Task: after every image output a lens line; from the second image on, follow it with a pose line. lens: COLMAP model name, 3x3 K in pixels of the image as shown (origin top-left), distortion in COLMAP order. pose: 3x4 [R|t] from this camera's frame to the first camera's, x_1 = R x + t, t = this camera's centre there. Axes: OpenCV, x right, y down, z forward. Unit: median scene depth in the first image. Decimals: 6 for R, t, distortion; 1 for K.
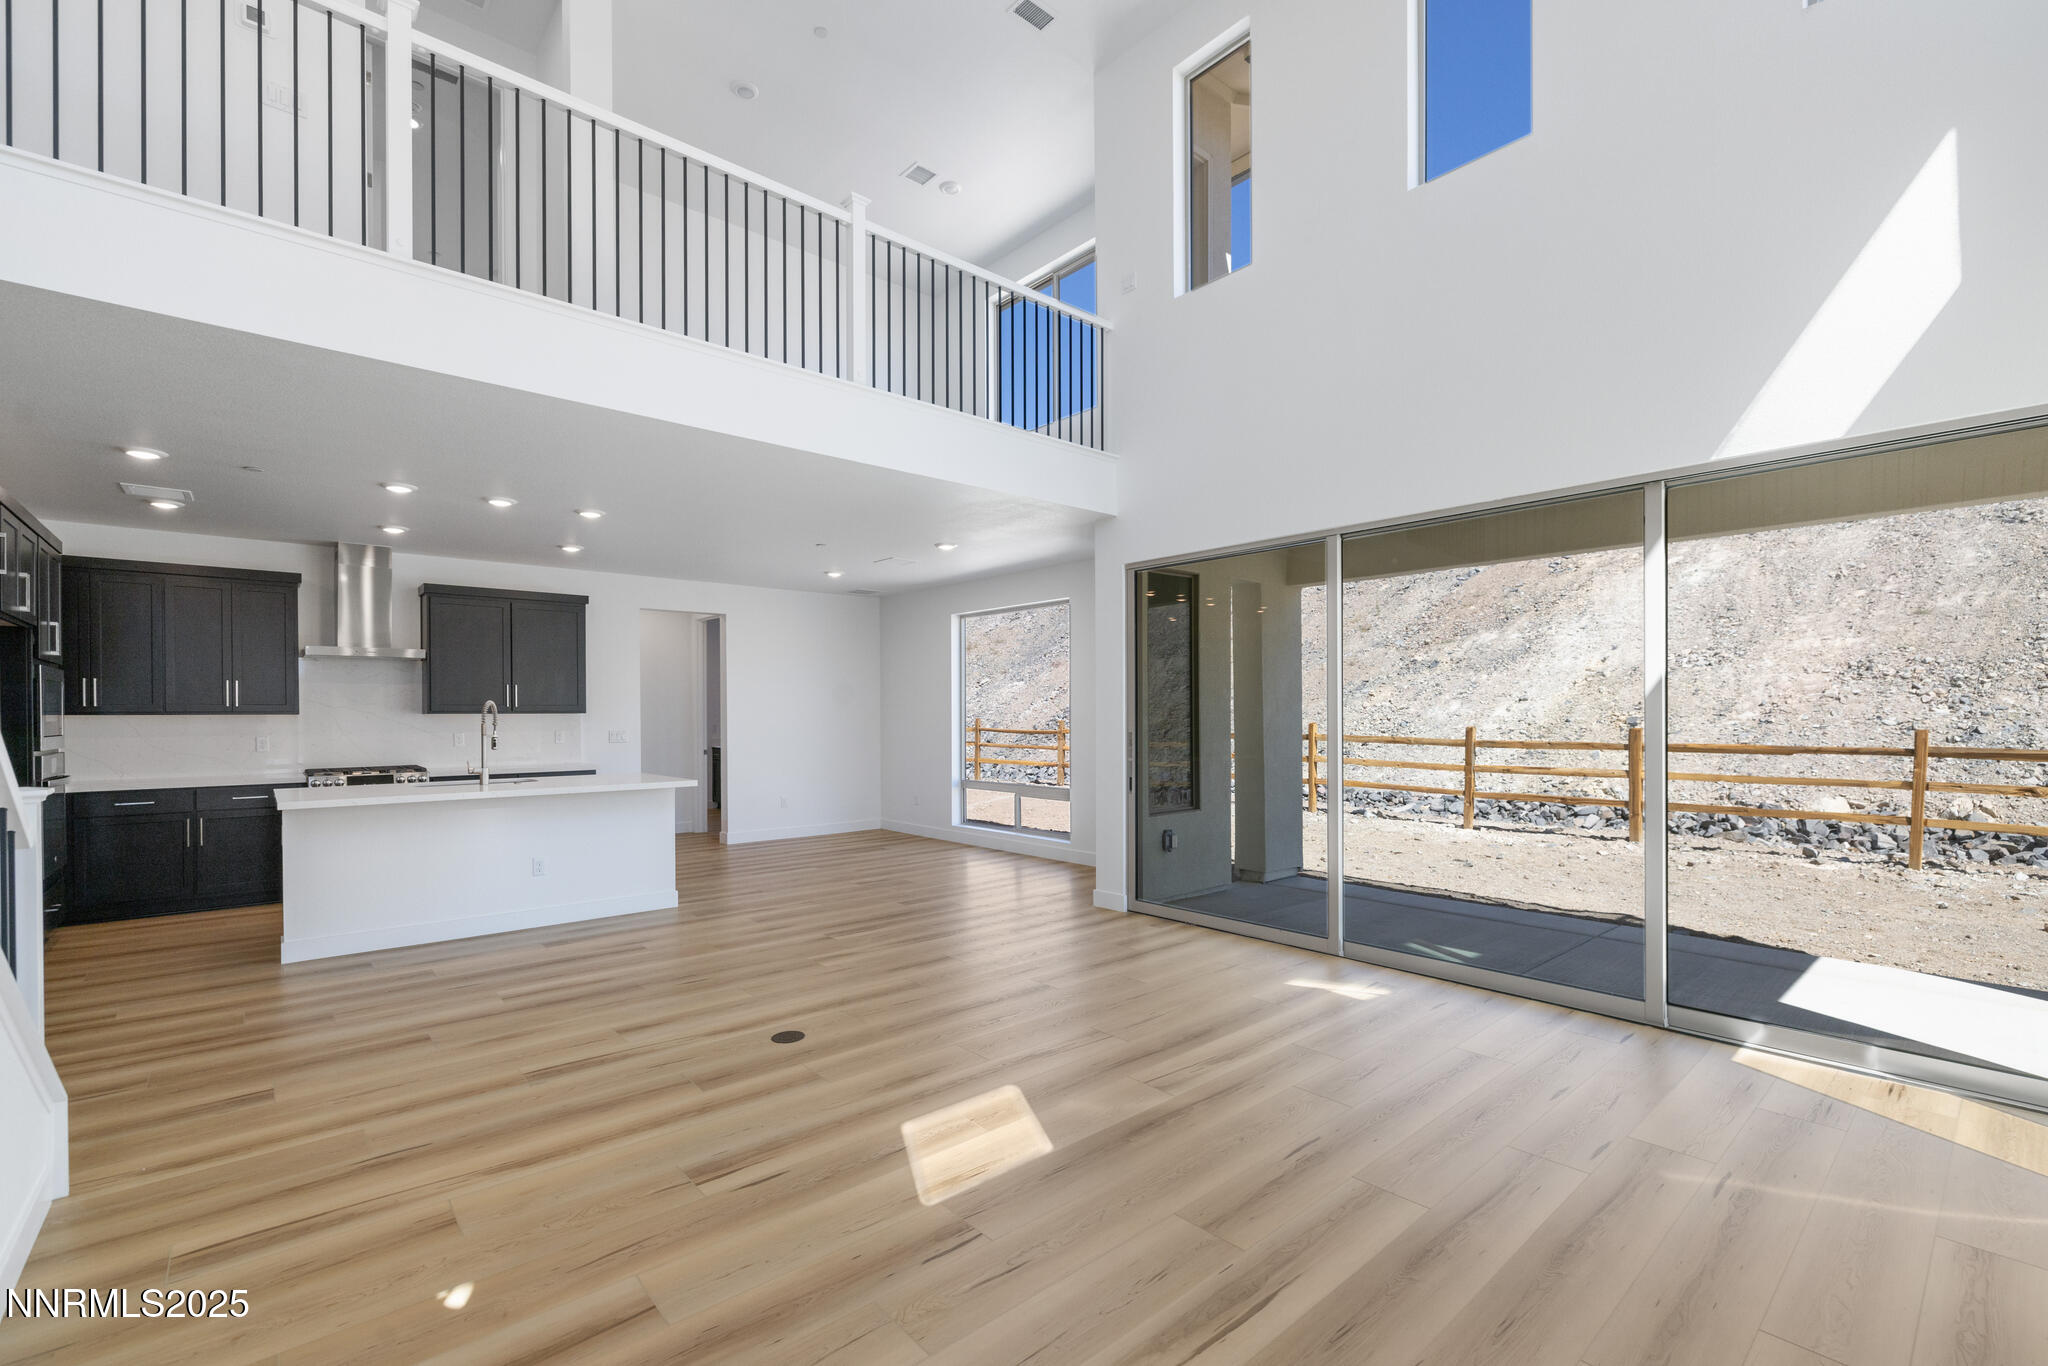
lens RADIAL K [[881.1, 0, 1005.3], [0, 881.1, 716.7], [0, 0, 1]] dist [0.001924, 0.000177]
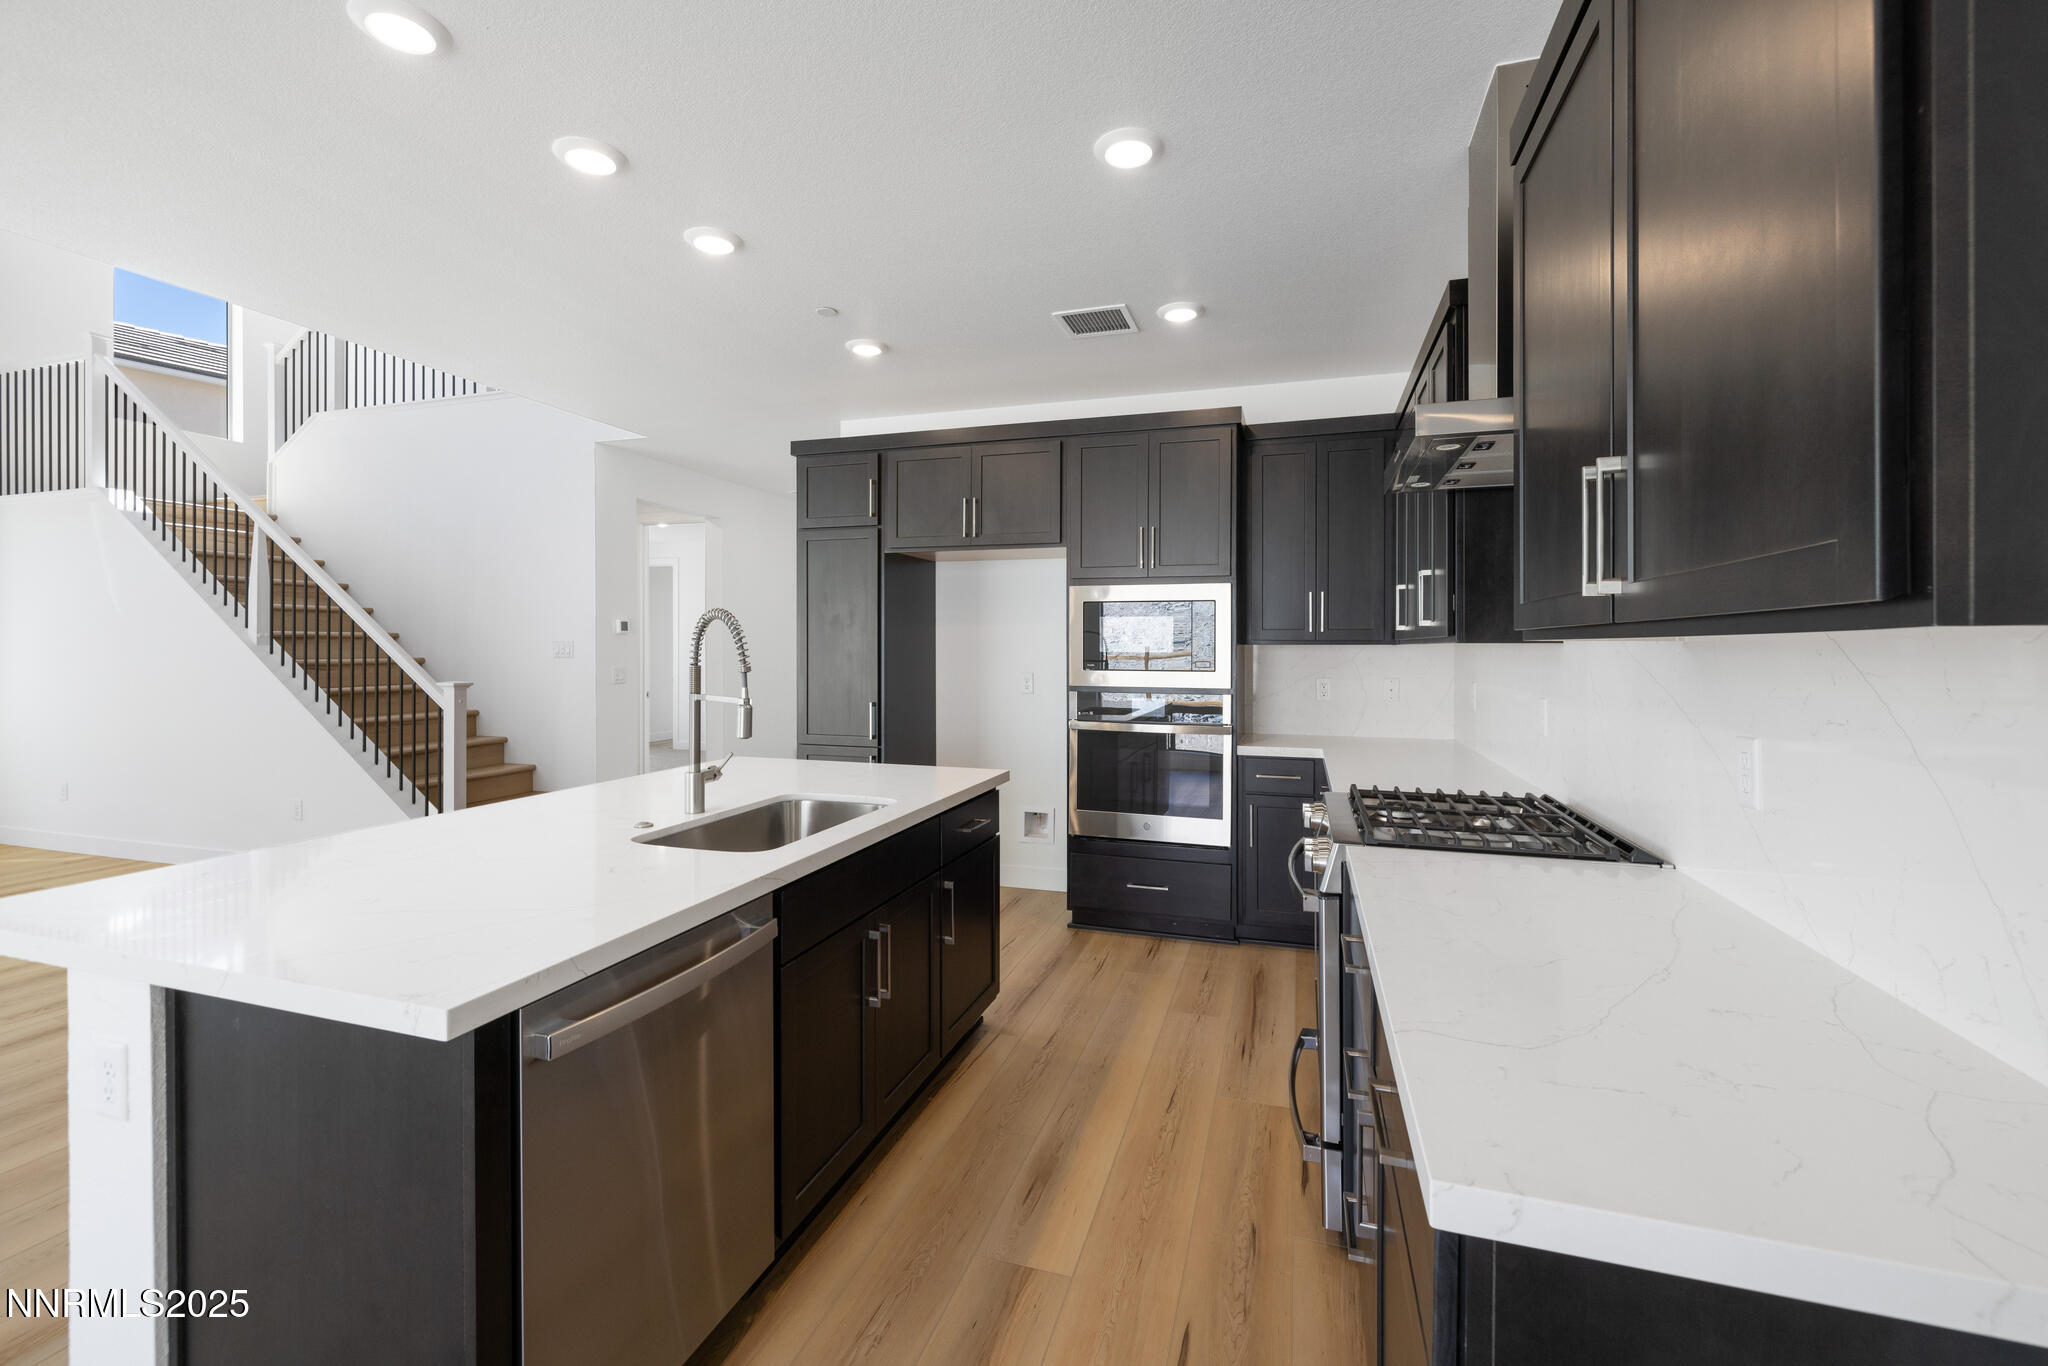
lens RADIAL K [[869.6, 0, 1022.7], [0, 869.6, 648.8], [0, 0, 1]] dist [0.000704, 0.000005]
pose [[-0.850321, 0.002536, -0.526259, -0.401476], [-0.002009, 0.999965, 0.008065, -0.003313], [0.526261, 0.007916, -0.850286, 1.133132]]
